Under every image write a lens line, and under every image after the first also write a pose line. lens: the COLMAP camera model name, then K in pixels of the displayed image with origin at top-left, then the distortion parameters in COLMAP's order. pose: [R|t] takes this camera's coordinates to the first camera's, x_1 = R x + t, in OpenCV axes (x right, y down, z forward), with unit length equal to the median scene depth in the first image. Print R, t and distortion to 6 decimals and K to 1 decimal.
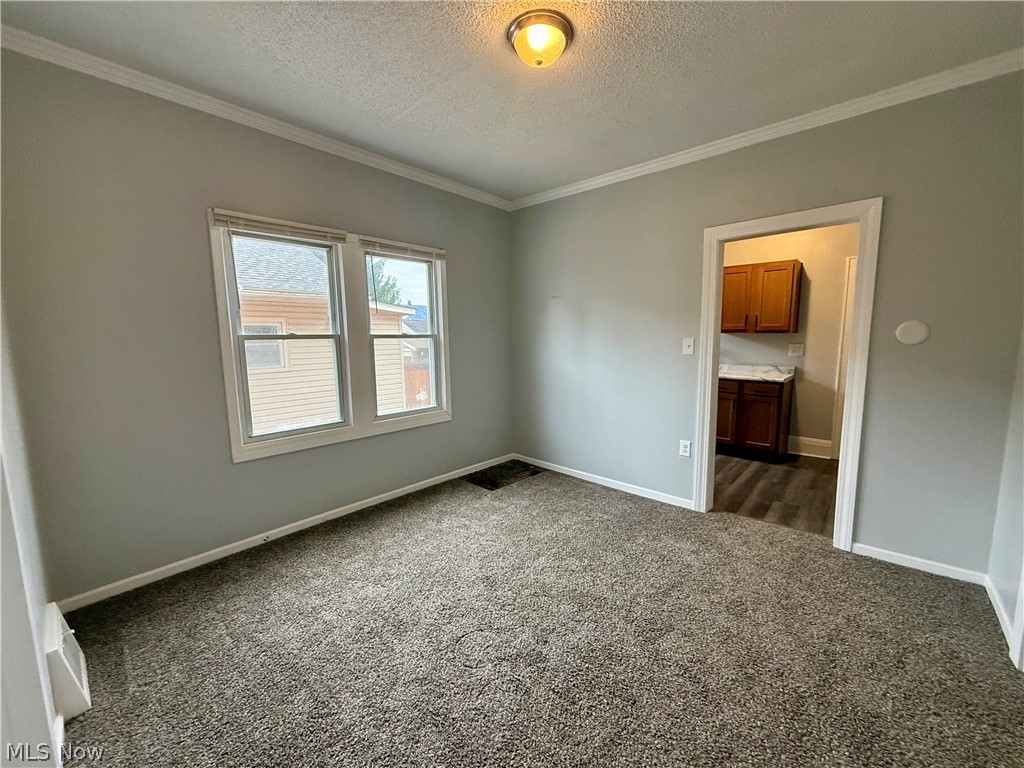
lens RADIAL K [[404.2, 0, 514.6], [0, 404.2, 388.7], [0, 0, 1]] dist [-0.000945, -0.000096]
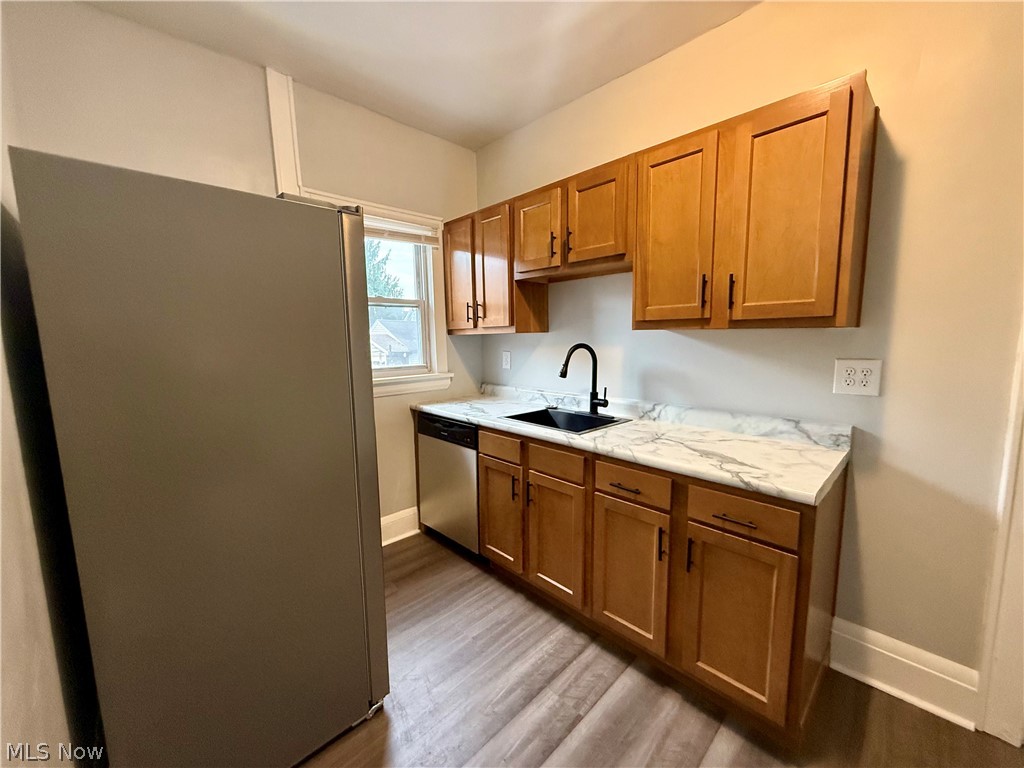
lens RADIAL K [[429.7, 0, 512.0], [0, 429.7, 384.0], [0, 0, 1]] dist [0.000390, -0.000143]
pose [[0.998816, 0.001319, -0.048638, 0.435730], [-0.001411, 0.999997, -0.001854, -0.090472], [0.048635, 0.001920, 0.998815, 0.639991]]
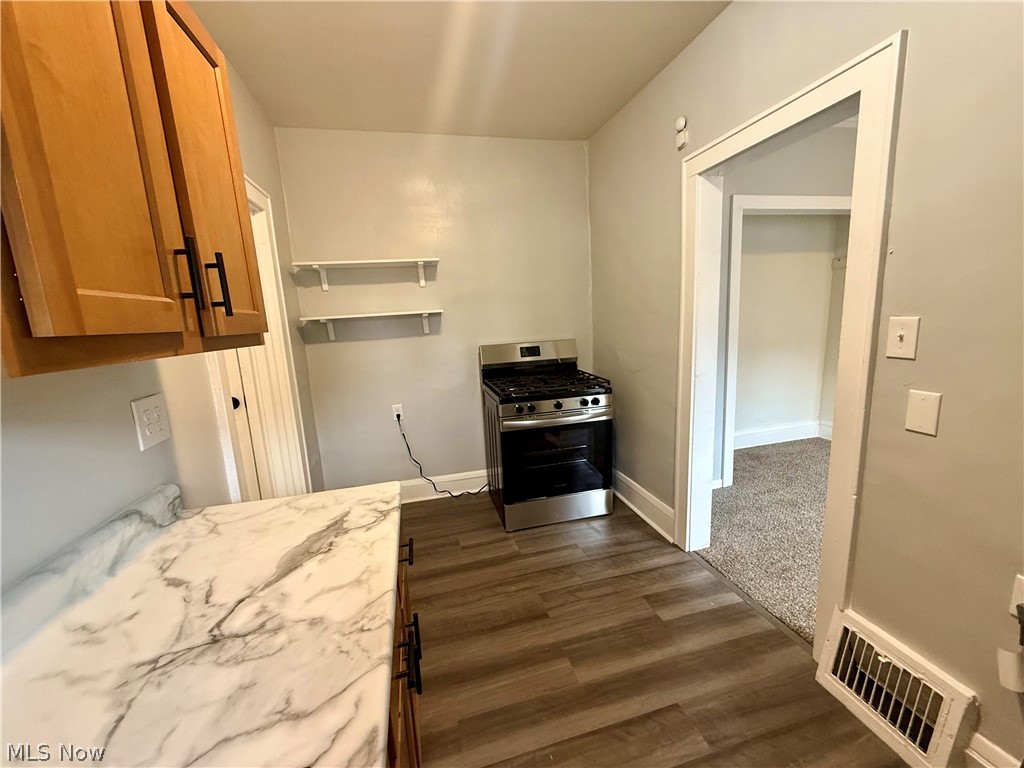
lens RADIAL K [[404.2, 0, 514.6], [0, 404.2, 388.7], [0, 0, 1]] dist [-0.000945, -0.000096]
pose [[-0.836841, -0.038834, 0.546066, 0.385769], [0.128055, 0.955922, 0.264225, -0.152601], [-0.532258, 0.291041, -0.794982, 1.083716]]
